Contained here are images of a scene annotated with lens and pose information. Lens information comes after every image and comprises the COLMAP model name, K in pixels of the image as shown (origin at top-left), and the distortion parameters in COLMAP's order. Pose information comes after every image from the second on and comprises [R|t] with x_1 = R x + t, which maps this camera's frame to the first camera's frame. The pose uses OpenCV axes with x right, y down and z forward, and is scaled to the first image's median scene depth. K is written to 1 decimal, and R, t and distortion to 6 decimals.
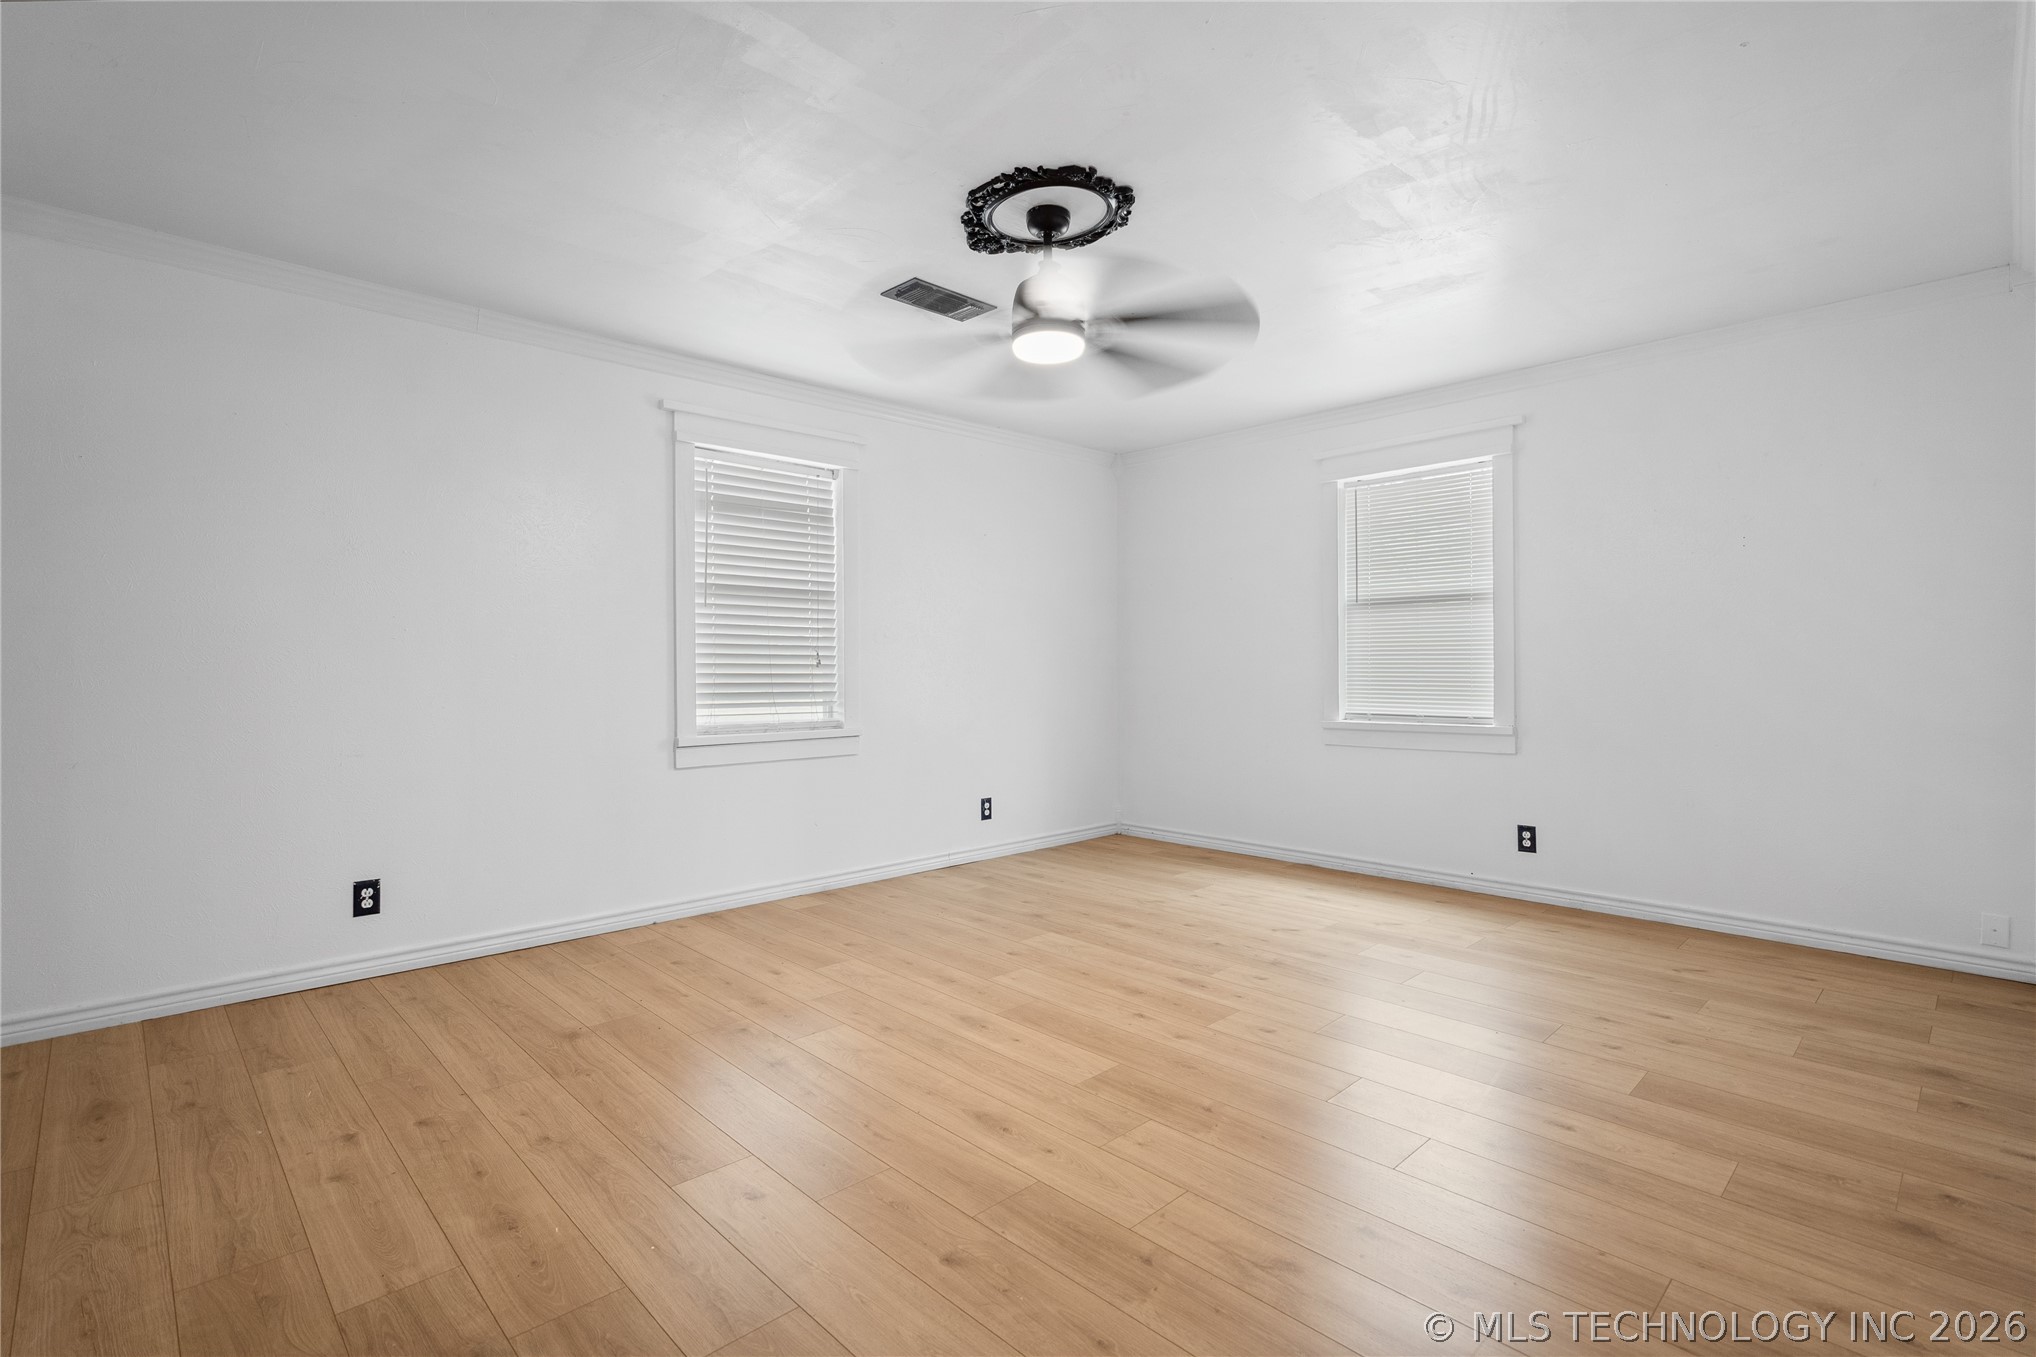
lens RADIAL K [[936.5, 0, 1023.6], [0, 936.5, 667.5], [0, 0, 1]] dist [-0.000778, 0.001629]
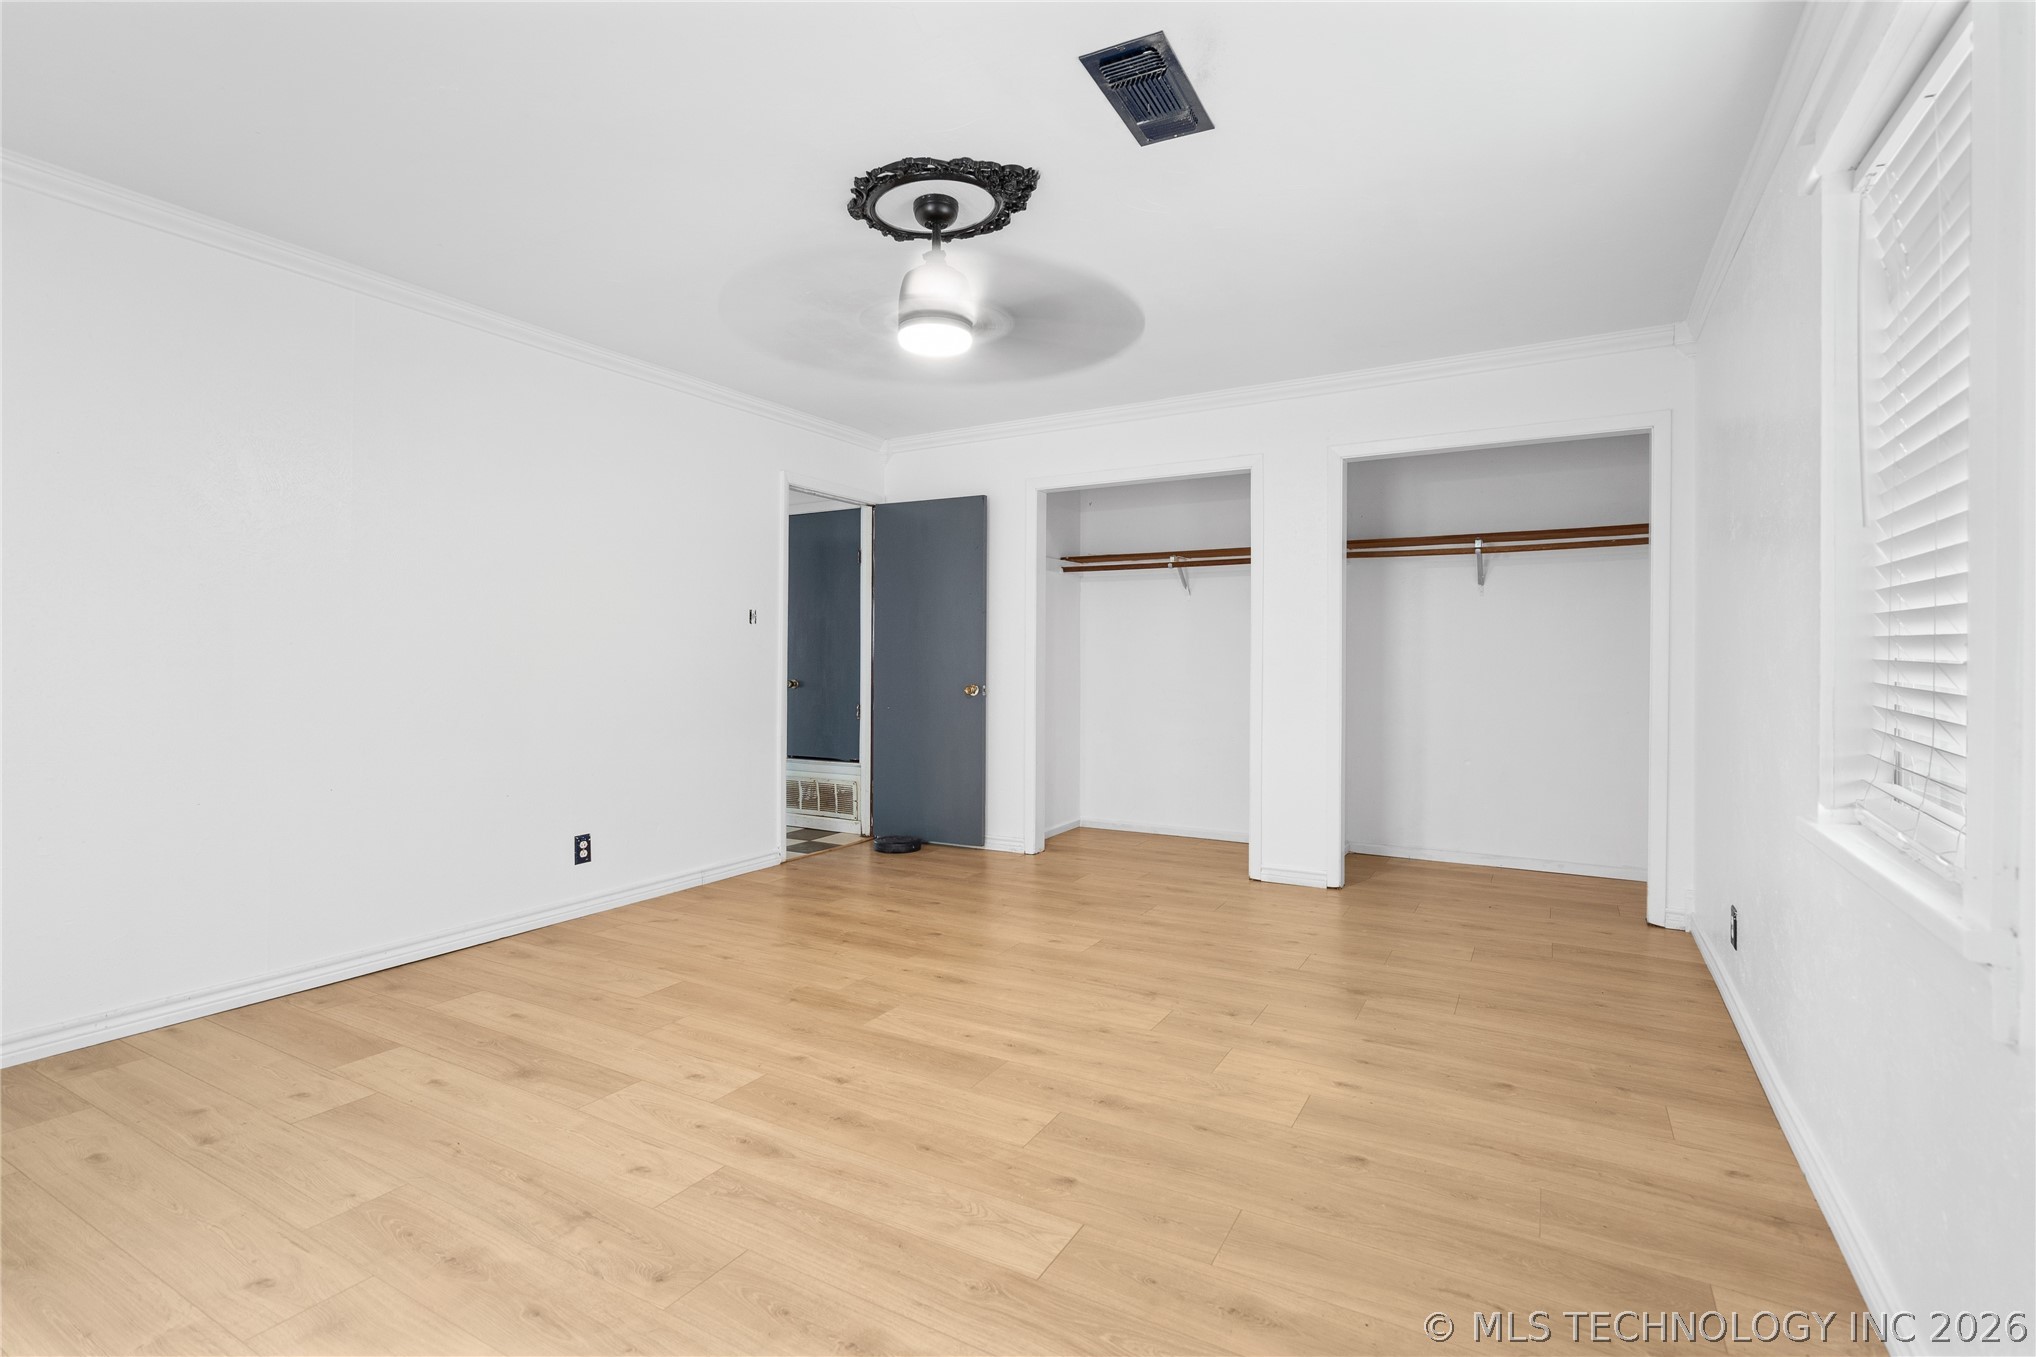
lens RADIAL K [[936.5, 0, 1015.1], [0, 936.5, 670.3], [0, 0, 1]] dist [-0.000778, 0.001629]
pose [[-0.960094, 0.004647, -0.279640, 0.207097], [-0.000719, 0.999818, 0.019086, -0.010433], [0.279678, 0.018525, -0.959915, 1.836237]]
